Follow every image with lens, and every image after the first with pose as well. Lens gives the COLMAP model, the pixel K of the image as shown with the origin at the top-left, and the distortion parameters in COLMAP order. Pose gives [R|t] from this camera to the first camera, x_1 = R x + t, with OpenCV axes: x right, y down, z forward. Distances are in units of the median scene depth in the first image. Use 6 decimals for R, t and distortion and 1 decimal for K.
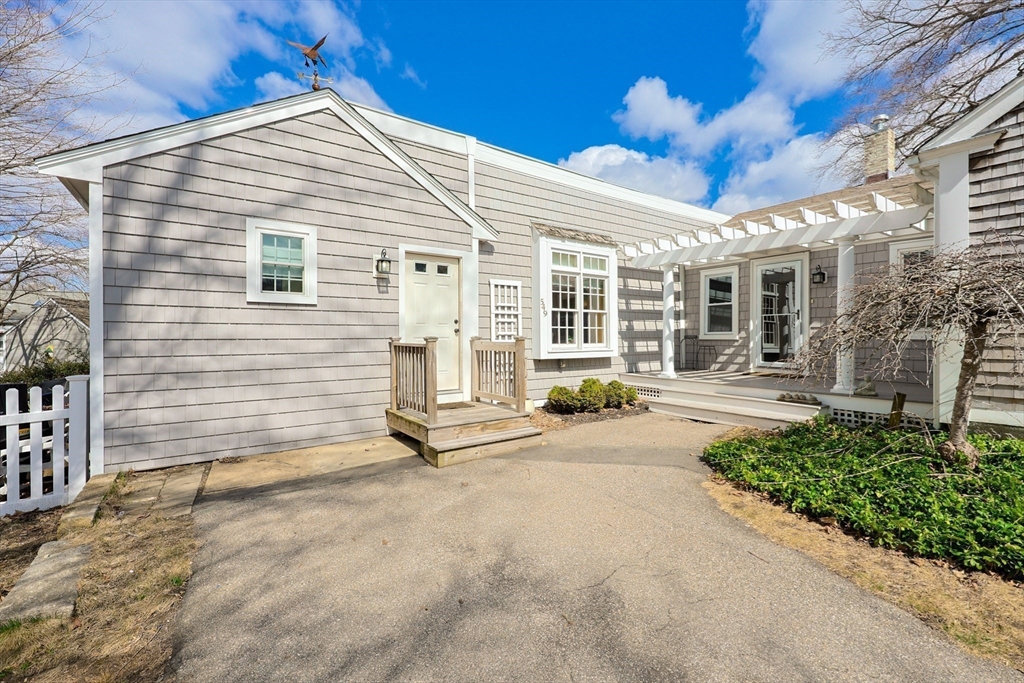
lens RADIAL K [[441.8, 0, 513.1], [0, 441.8, 335.8], [0, 0, 1]] dist [-0.001553, 0.001179]
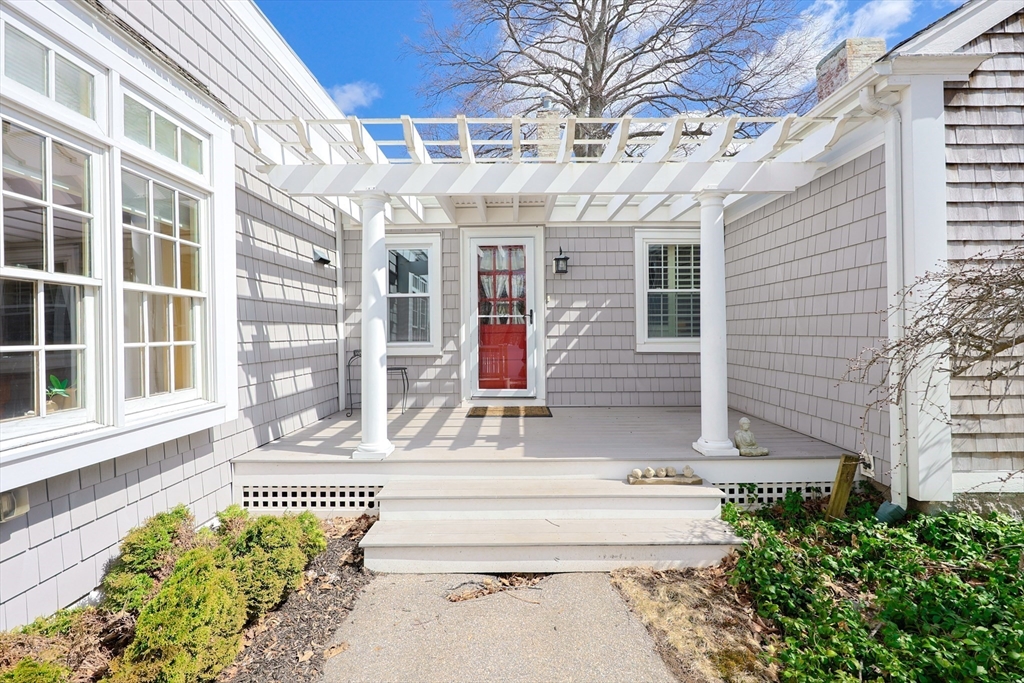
lens RADIAL K [[441.8, 0, 508.3], [0, 441.8, 328.2], [0, 0, 1]] dist [-0.001553, 0.001179]
pose [[0.579159, 0.002000, 0.815212, 0.069740], [0.008412, 0.999929, -0.008430, -0.024767], [-0.815171, 0.011740, 0.579101, 0.617928]]
